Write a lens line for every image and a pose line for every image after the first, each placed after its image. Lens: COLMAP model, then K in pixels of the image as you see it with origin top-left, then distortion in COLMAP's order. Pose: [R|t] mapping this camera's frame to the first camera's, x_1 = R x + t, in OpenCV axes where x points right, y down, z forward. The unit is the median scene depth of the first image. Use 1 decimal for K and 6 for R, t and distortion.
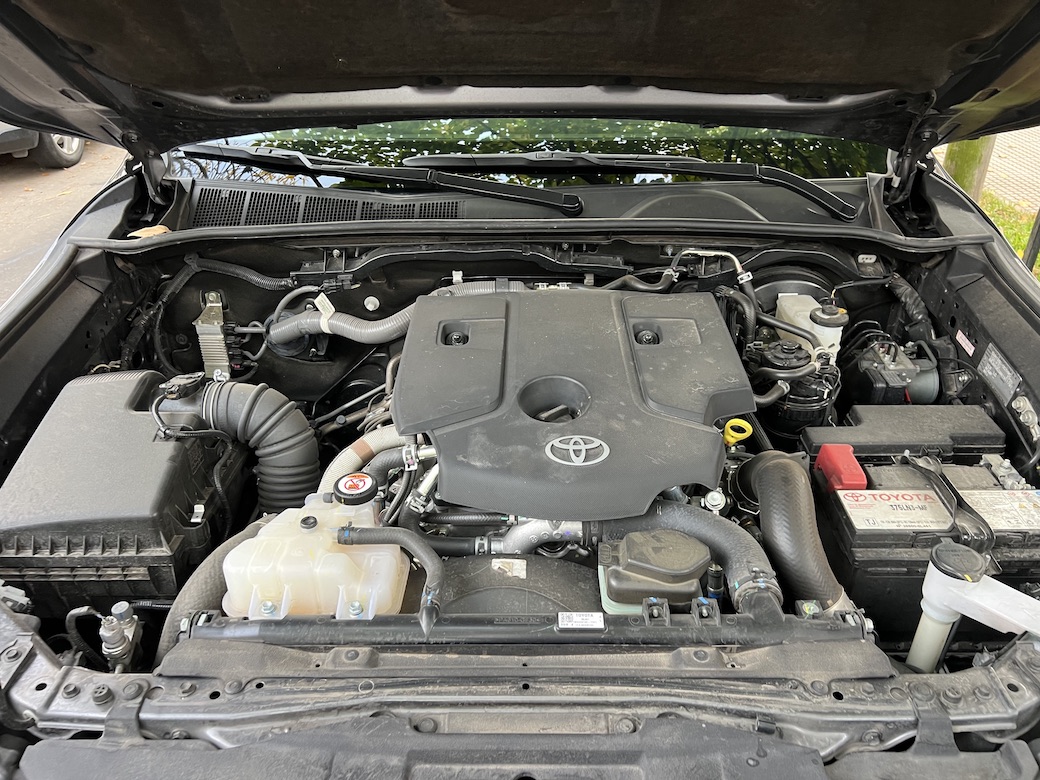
lens RADIAL K [[802.7, 0, 519.6], [0, 802.7, 396.5], [0, 0, 1]] dist [0.041915, -0.053491]
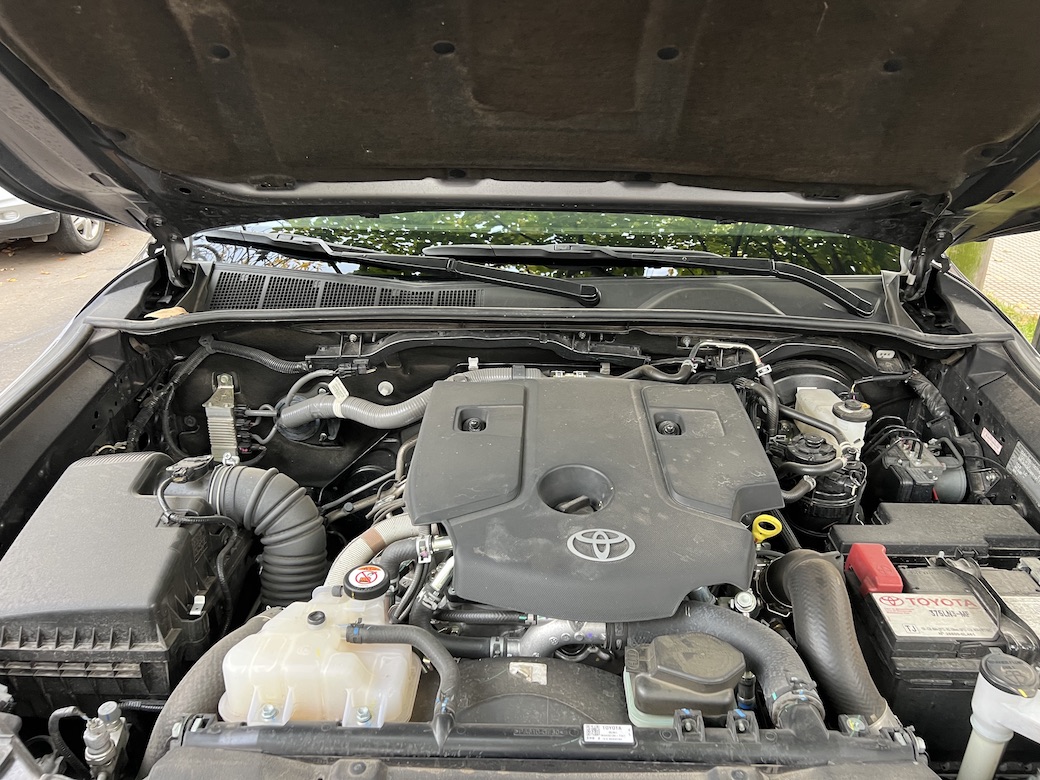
lens RADIAL K [[807.2, 0, 522.1], [0, 807.2, 381.6], [0, 0, 1]] dist [0.016170, -0.009584]
pose [[0.999802, 0.019807, 0.001800, -0.022313], [-0.019409, 0.991437, -0.129133, 0.000403], [-0.004342, 0.129072, 0.991626, 0.021690]]
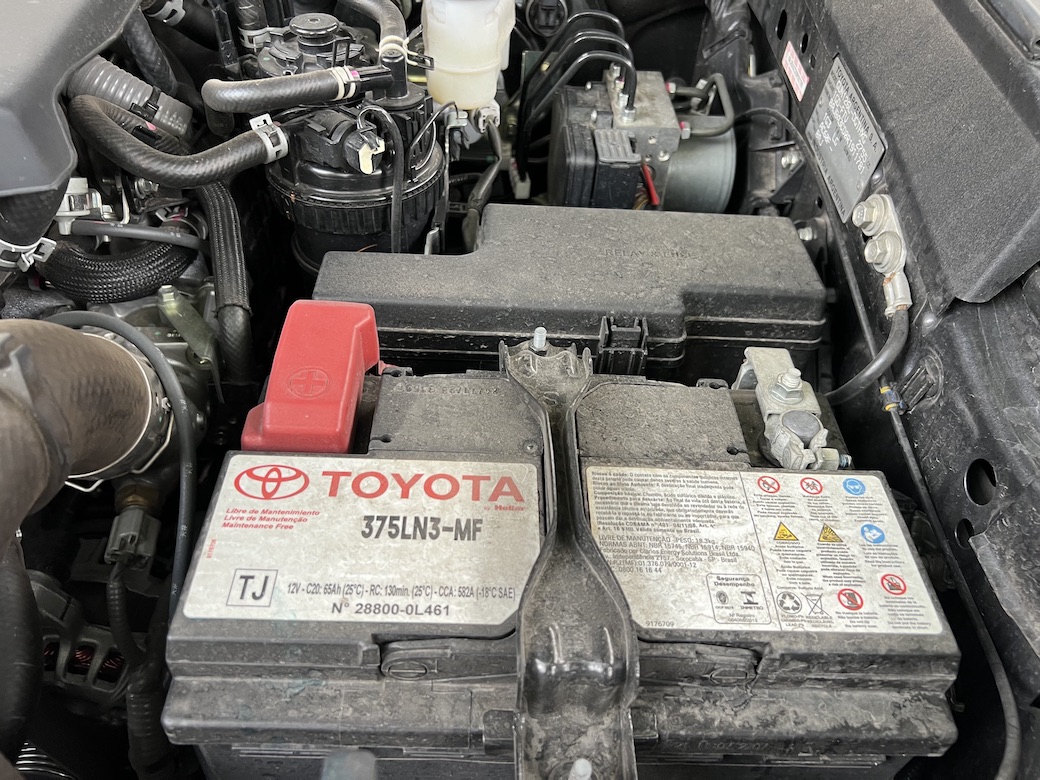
lens RADIAL K [[802.7, 0, 519.6], [0, 802.7, 396.5], [0, 0, 1]] dist [0.041915, -0.053491]
pose [[0.997539, 0.036571, 0.059819, 0.424216], [-0.048677, 0.975295, 0.215478, 0.018547], [-0.050461, -0.217860, 0.974675, 0.607118]]
